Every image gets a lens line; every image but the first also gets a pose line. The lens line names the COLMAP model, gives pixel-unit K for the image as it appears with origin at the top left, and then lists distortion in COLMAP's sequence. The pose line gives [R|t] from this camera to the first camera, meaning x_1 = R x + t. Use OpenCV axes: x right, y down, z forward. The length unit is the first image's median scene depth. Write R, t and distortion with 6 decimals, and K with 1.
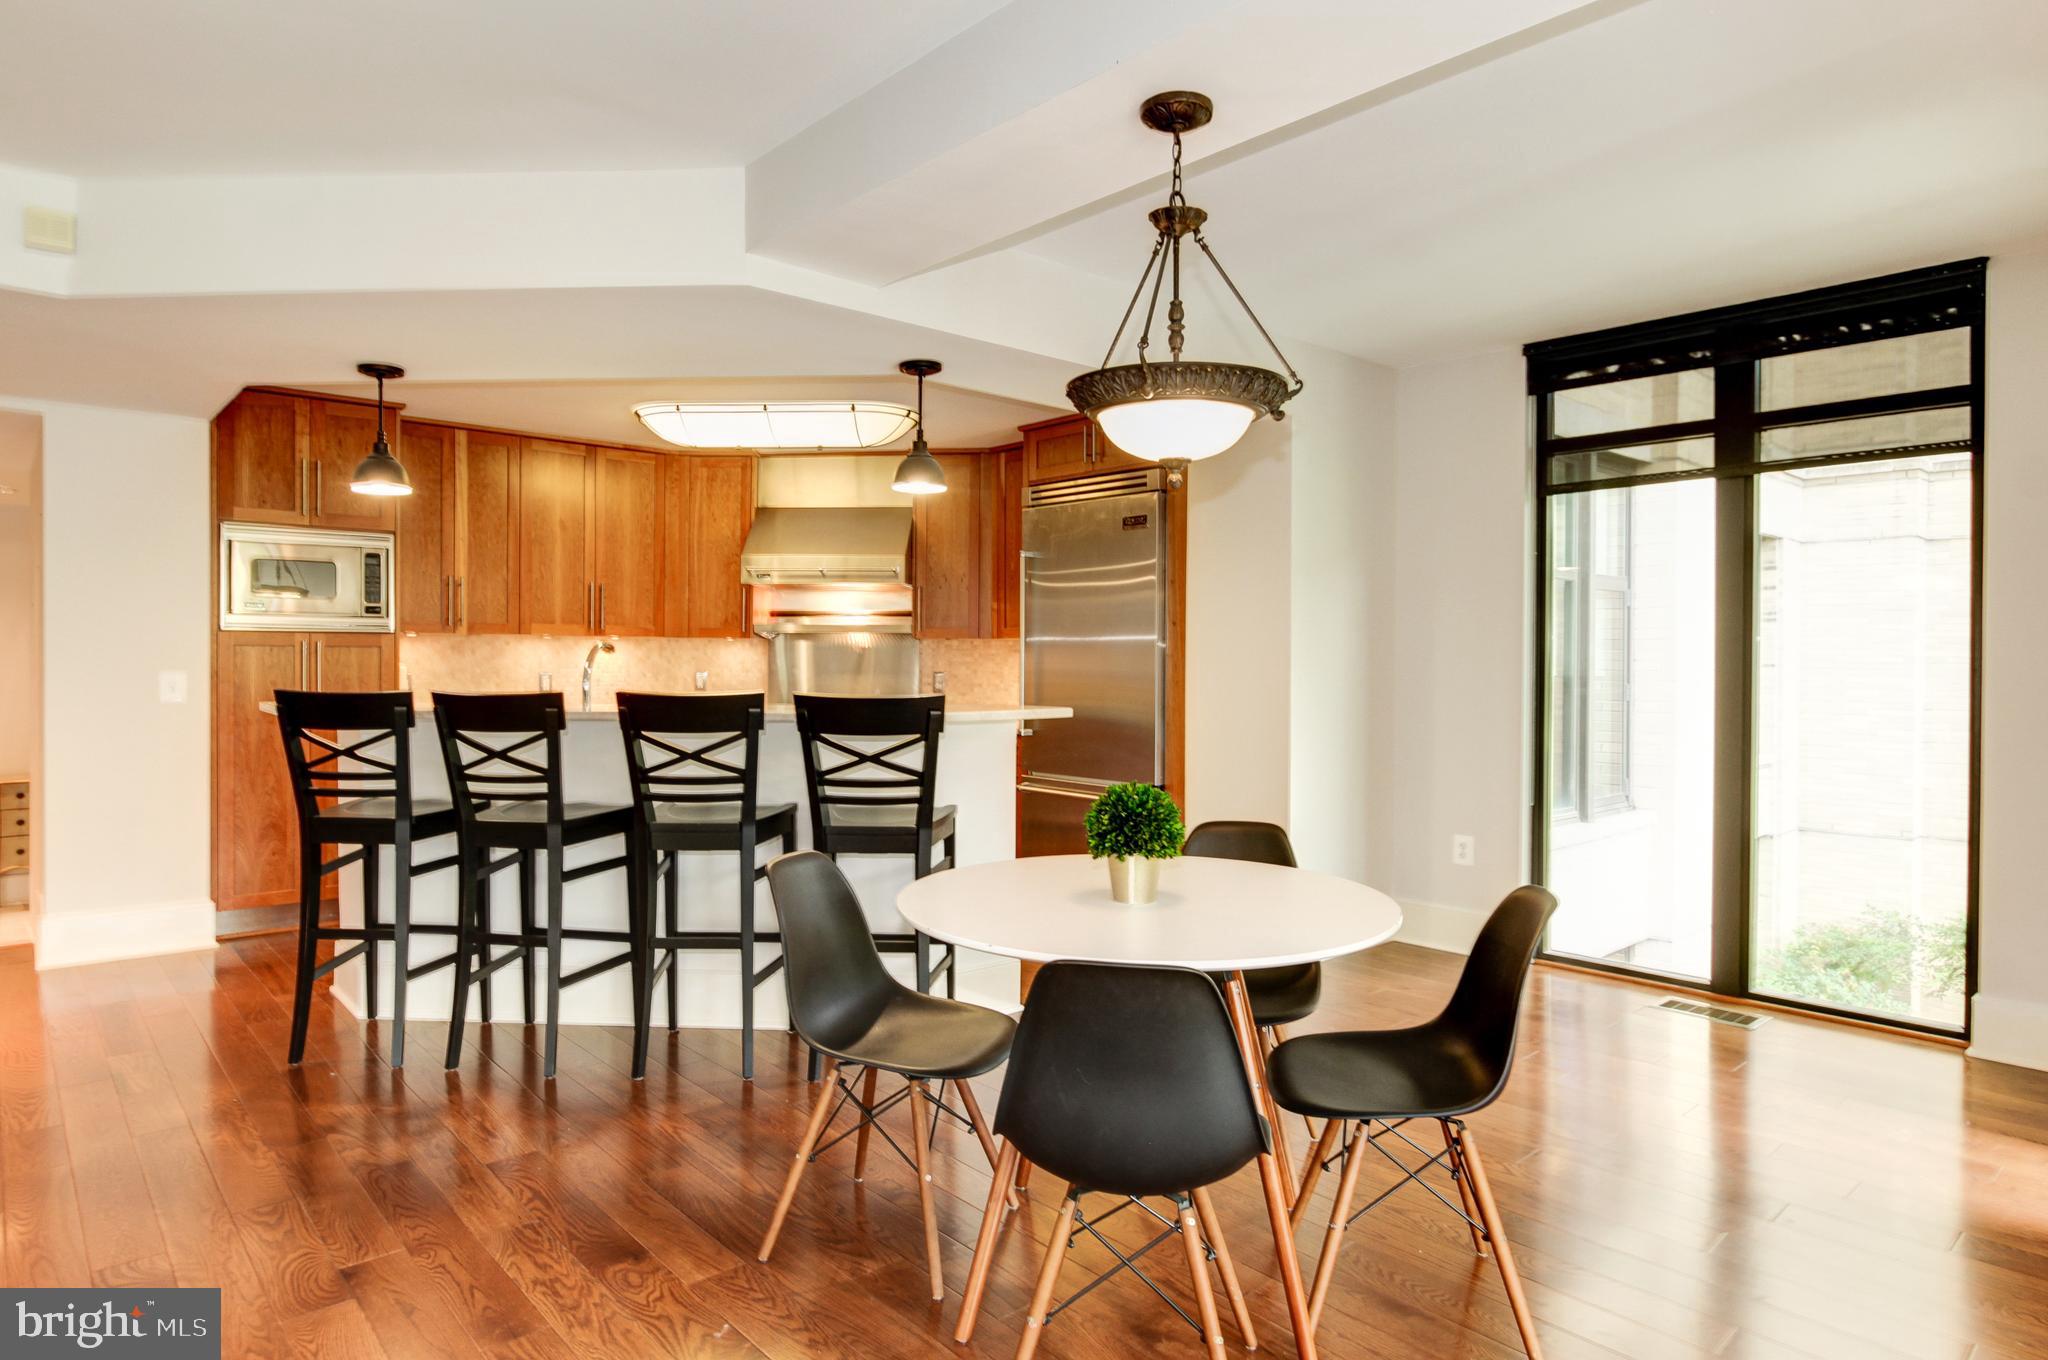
lens RADIAL K [[1189.1, 0, 1028.1], [0, 1189.1, 666.2], [0, 0, 1]] dist [-0.024881, 0.016014]
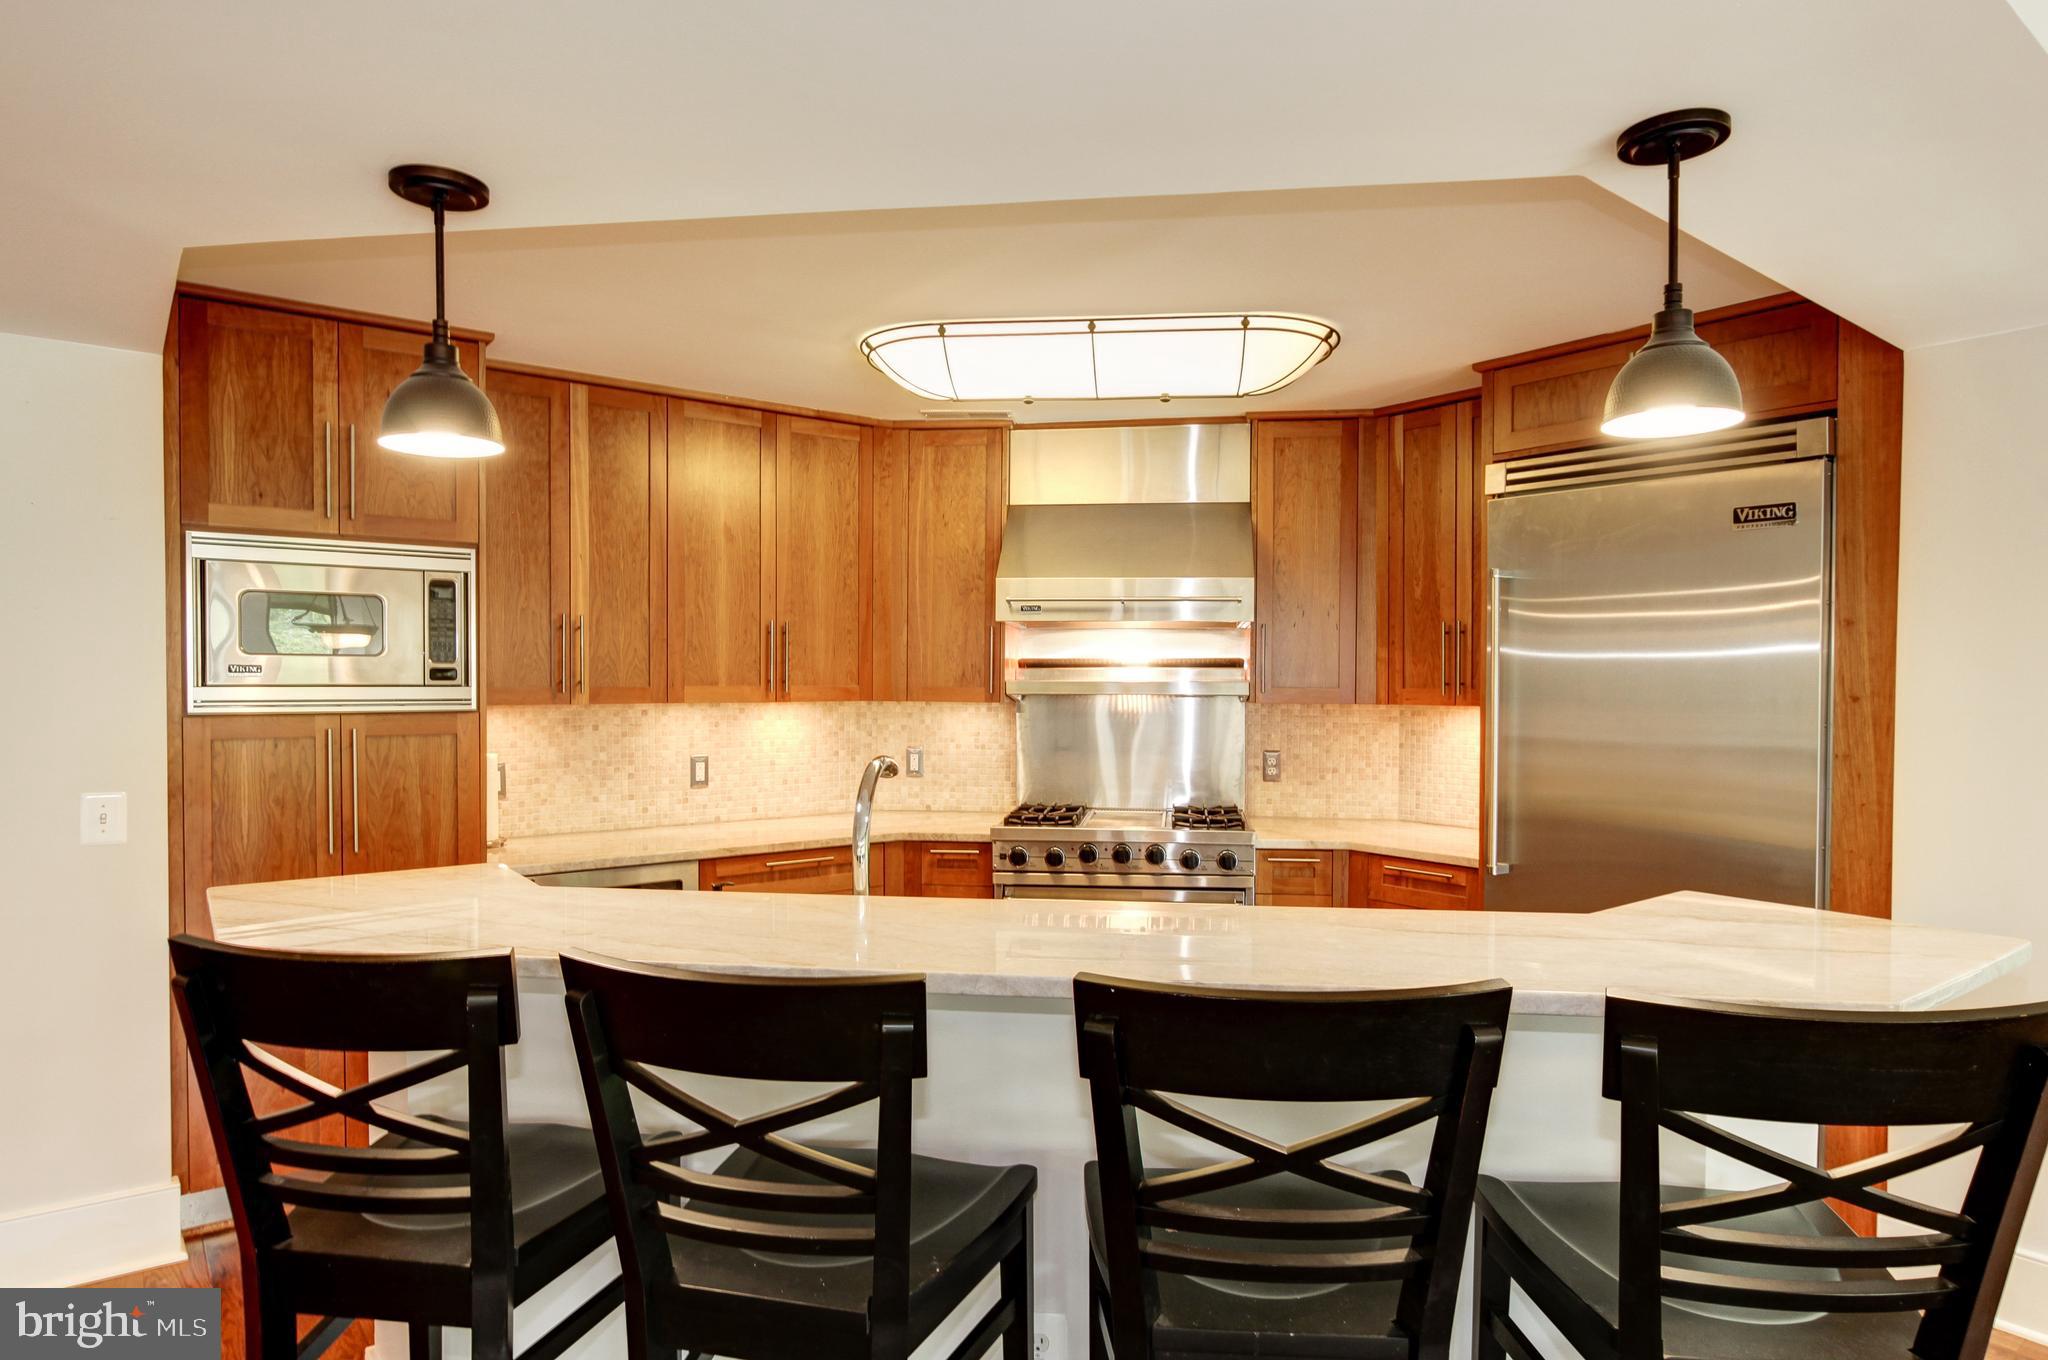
lens RADIAL K [[1189.1, 0, 1036.2], [0, 1189.1, 696.5], [0, 0, 1]] dist [-0.024881, 0.016014]
pose [[0.998266, -0.002335, -0.058818, -0.226260], [0.002866, 0.999956, 0.008946, -0.042497], [0.058795, -0.009099, 0.998229, 0.433267]]
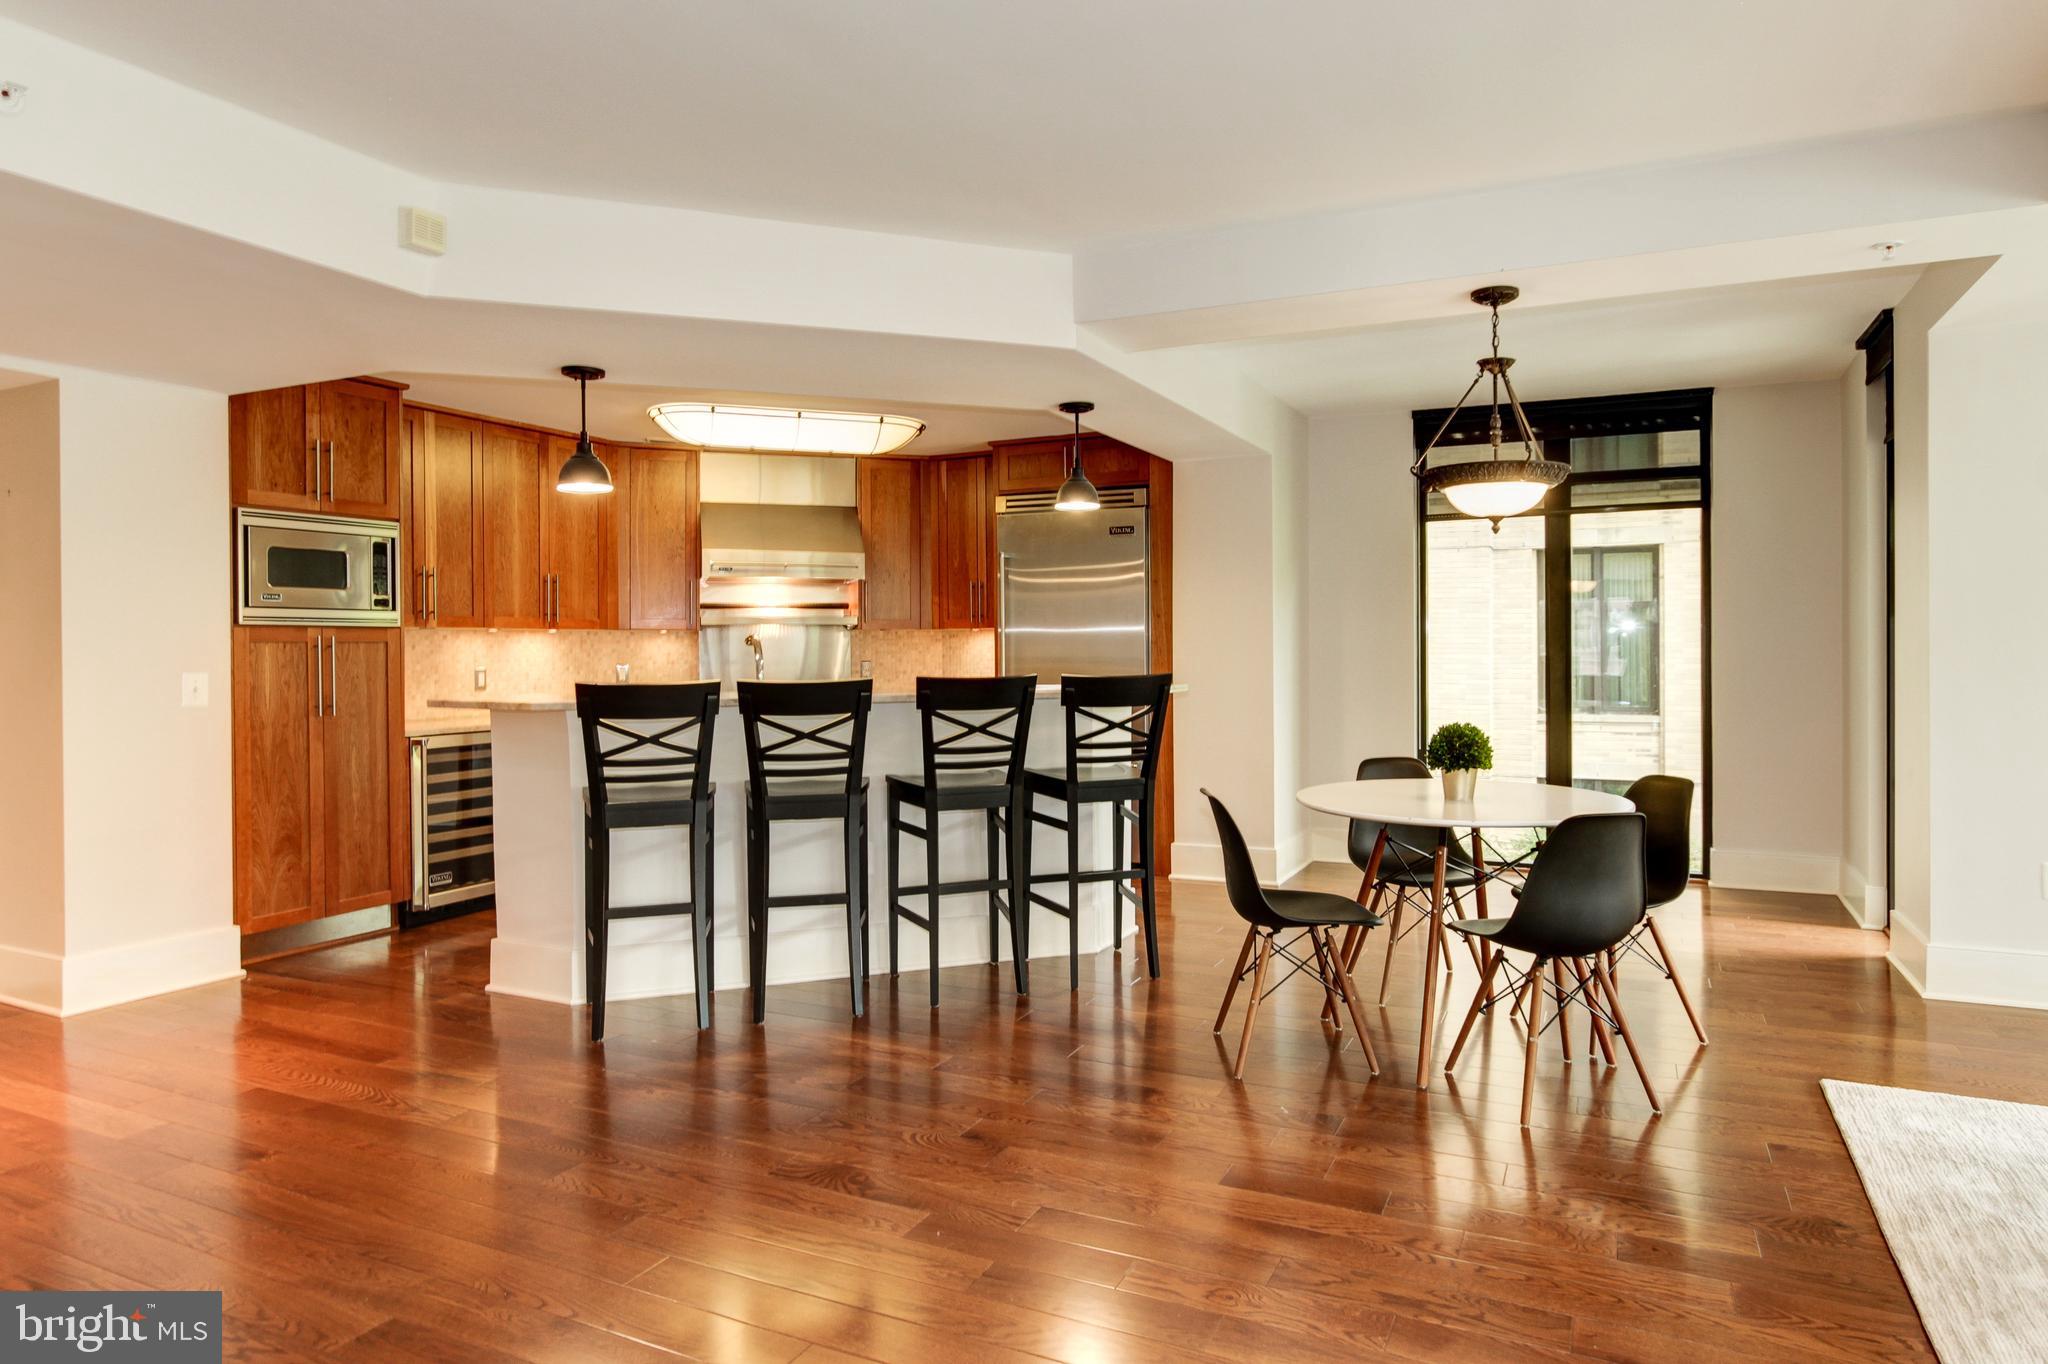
lens RADIAL K [[1189.1, 0, 1087.4], [0, 1189.1, 648.7], [0, 0, 1]] dist [-0.024881, 0.016014]
pose [[0.912613, -0.013949, 0.408588, -0.448141], [0.015775, 0.999875, -0.001100, -0.001248], [-0.408521, 0.007450, 0.912718, -0.090113]]
